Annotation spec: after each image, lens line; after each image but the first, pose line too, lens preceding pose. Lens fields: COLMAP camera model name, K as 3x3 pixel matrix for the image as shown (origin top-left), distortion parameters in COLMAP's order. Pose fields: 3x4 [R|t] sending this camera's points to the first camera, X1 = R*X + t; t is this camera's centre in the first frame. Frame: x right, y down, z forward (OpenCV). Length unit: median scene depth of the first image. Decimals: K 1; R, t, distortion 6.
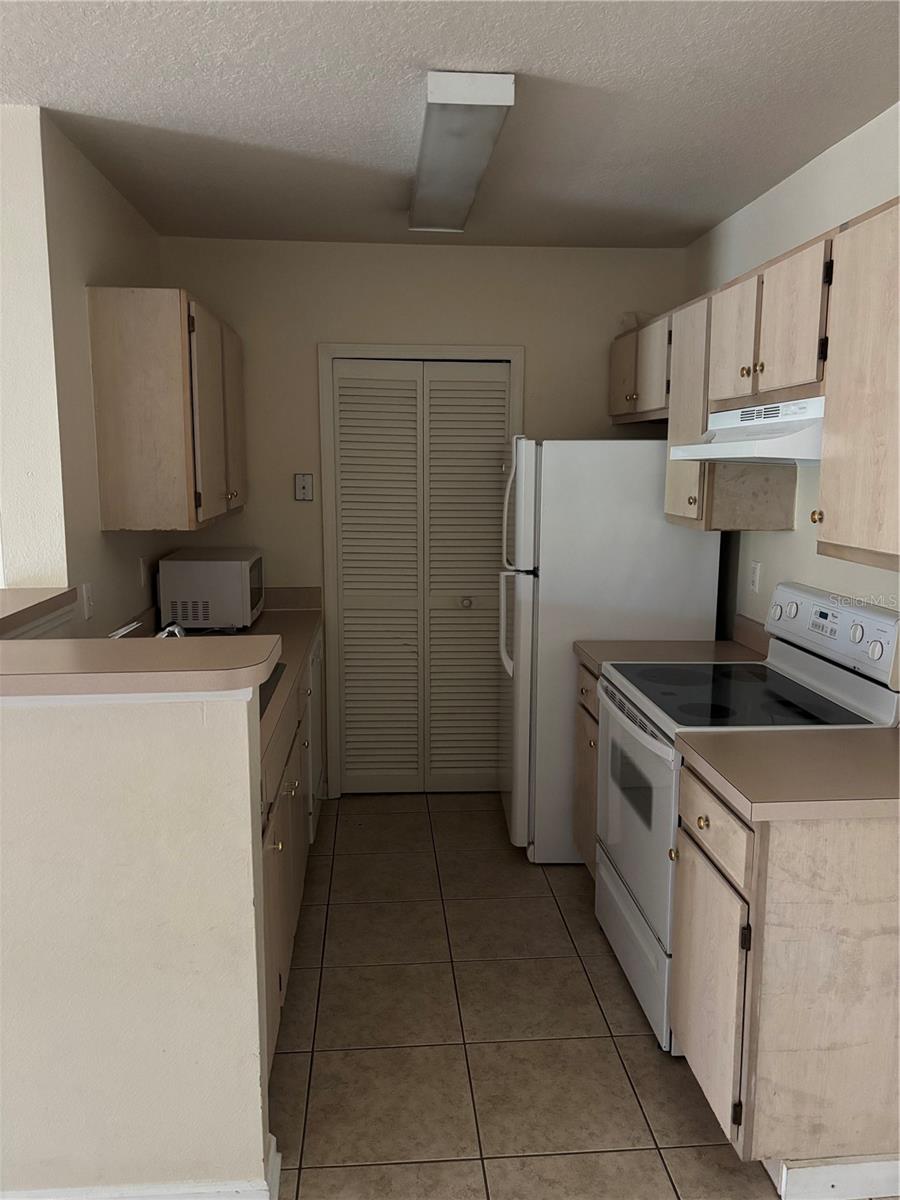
lens RADIAL K [[911.6, 0, 431.5], [0, 911.6, 609.9], [0, 0, 1]] dist [0.055995, -0.051084]
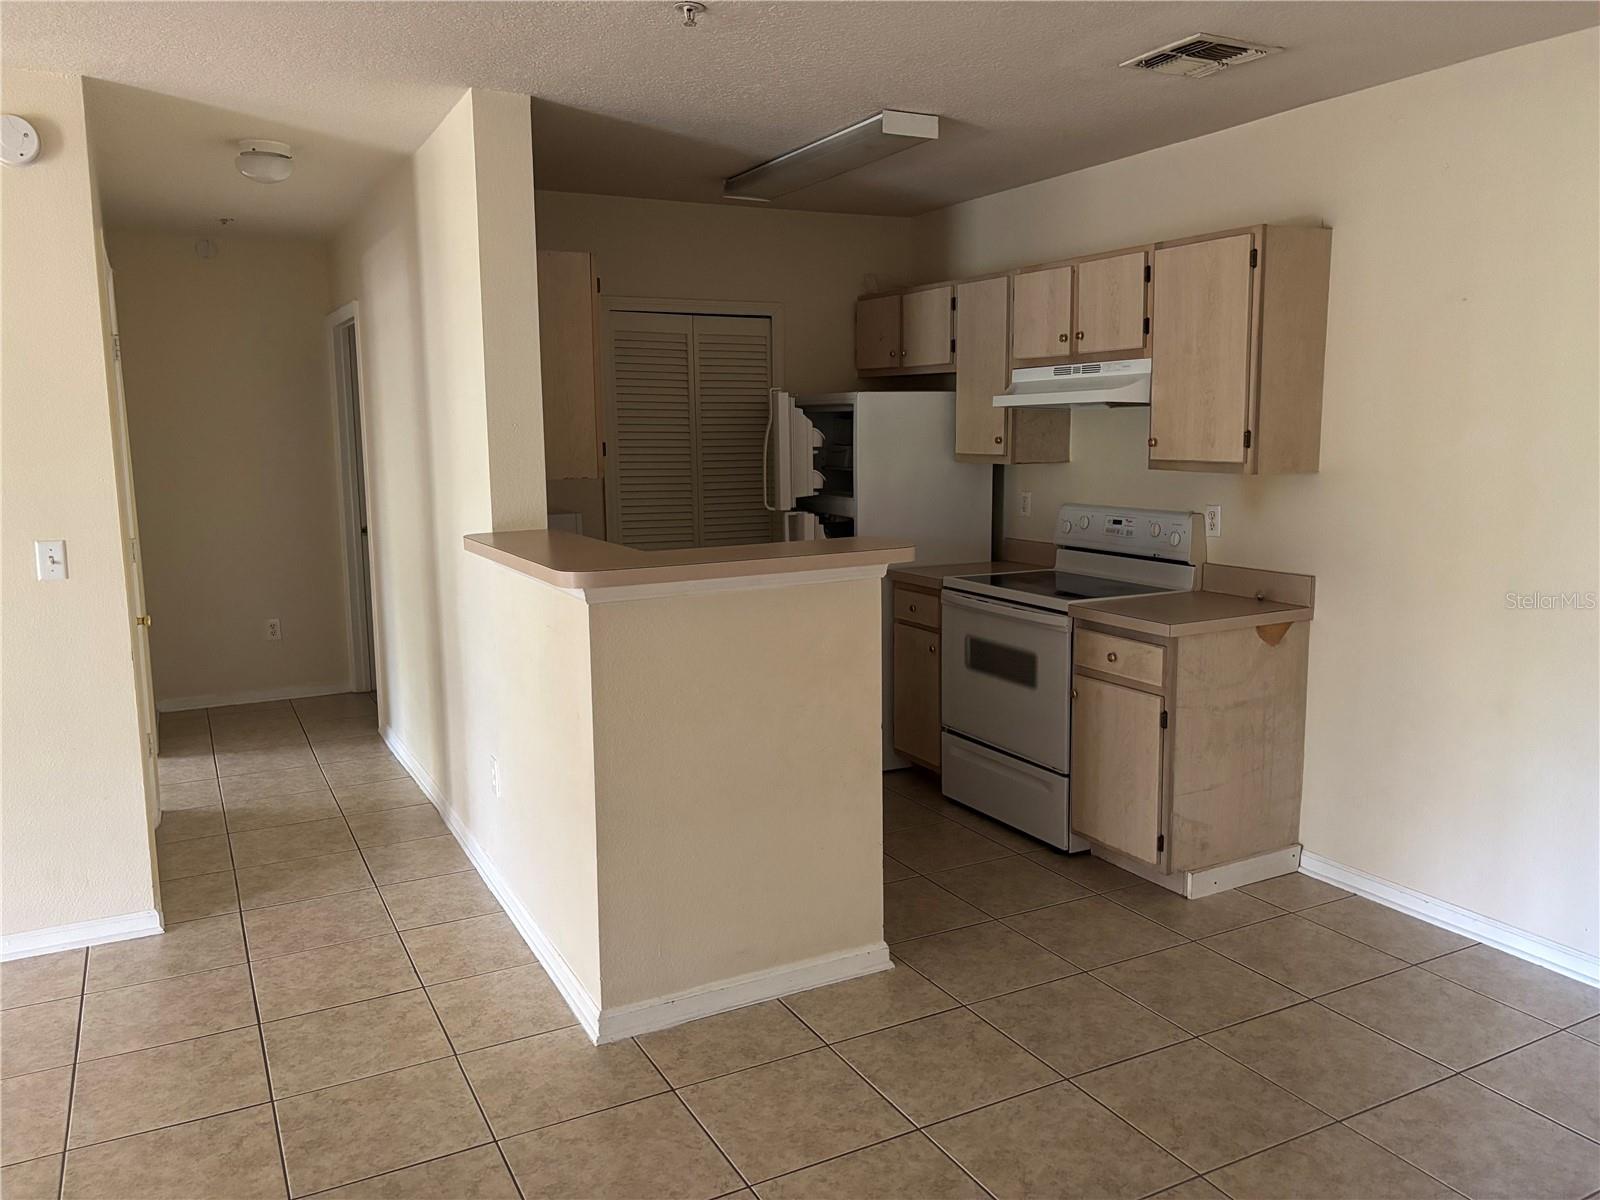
lens RADIAL K [[1215.4, 0, 785.2], [0, 1215.4, 600.6], [0, 0, 1]] dist [0.055995, -0.051084]
pose [[0.920450, -0.071807, 0.384207, -0.730459], [0.078024, 0.996951, -0.000597, 0.086358], [-0.382993, 0.030527, 0.923247, -0.453658]]
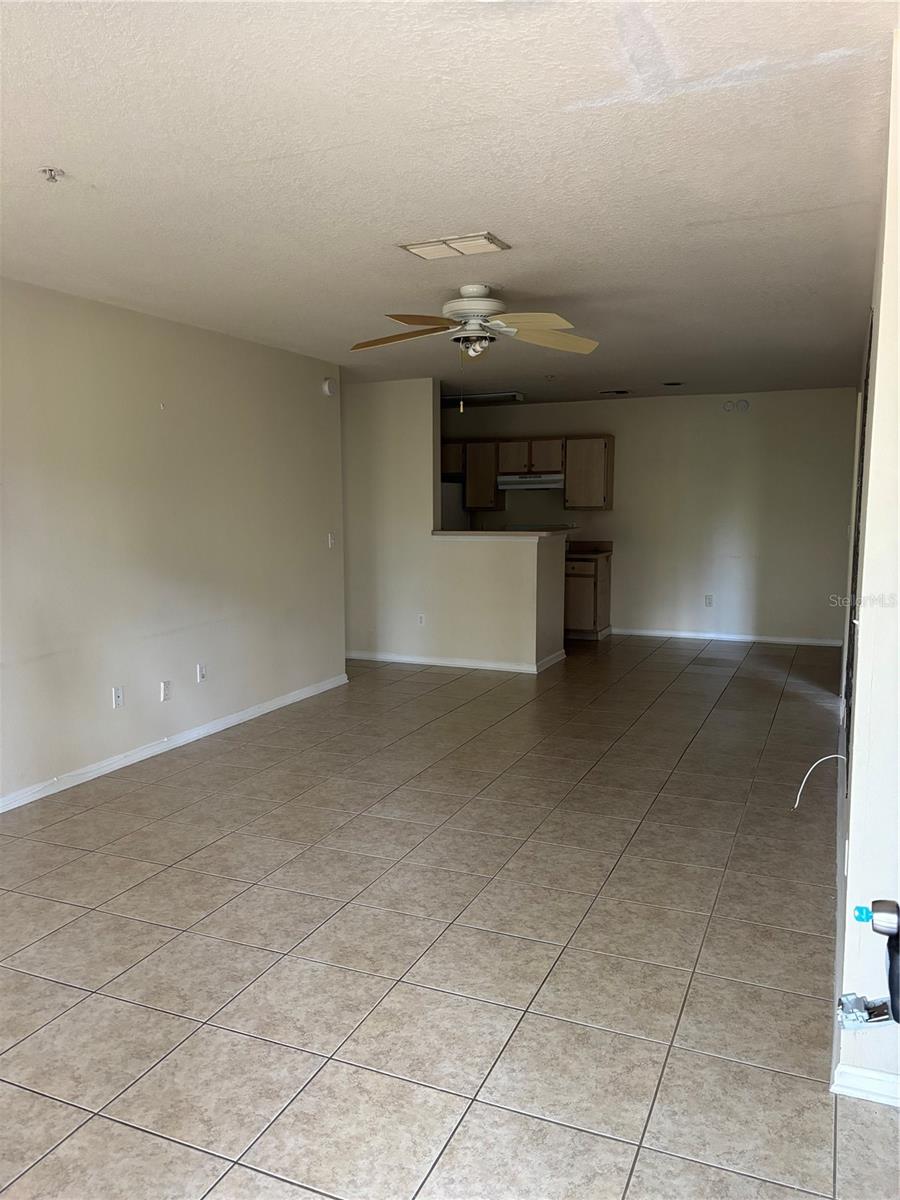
lens RADIAL K [[911.6, 0, 431.1], [0, 911.6, 600.5], [0, 0, 1]] dist [0.055995, -0.051084]
pose [[0.511224, -0.132615, 0.849154, -3.199921], [0.156275, 0.985896, 0.059886, 0.005406], [-0.845120, 0.102086, 0.524738, -0.613661]]
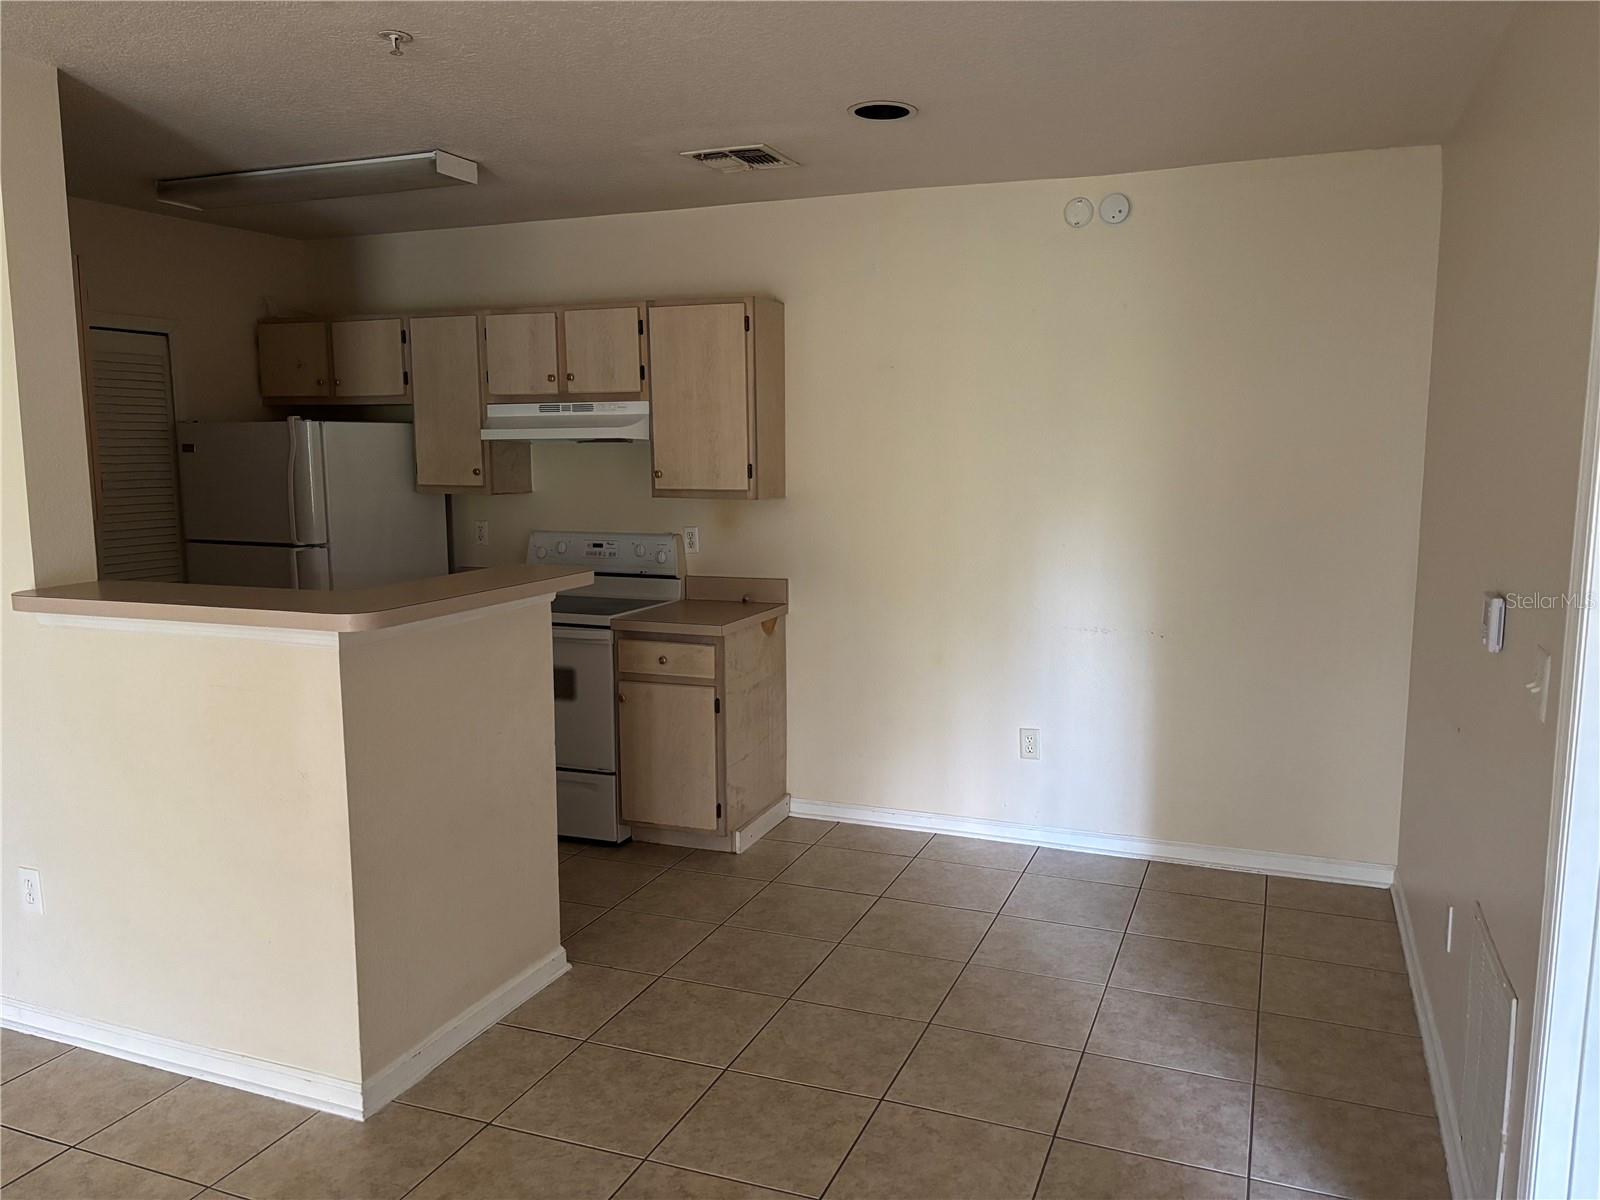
lens RADIAL K [[1215.4, 0, 803.9], [0, 1215.4, 616.9], [0, 0, 1]] dist [0.055995, -0.051084]
pose [[0.446658, -0.133322, 0.884716, -1.226171], [0.153108, 0.985639, 0.071232, 0.032511], [-0.881507, 0.103641, 0.460656, -0.184814]]
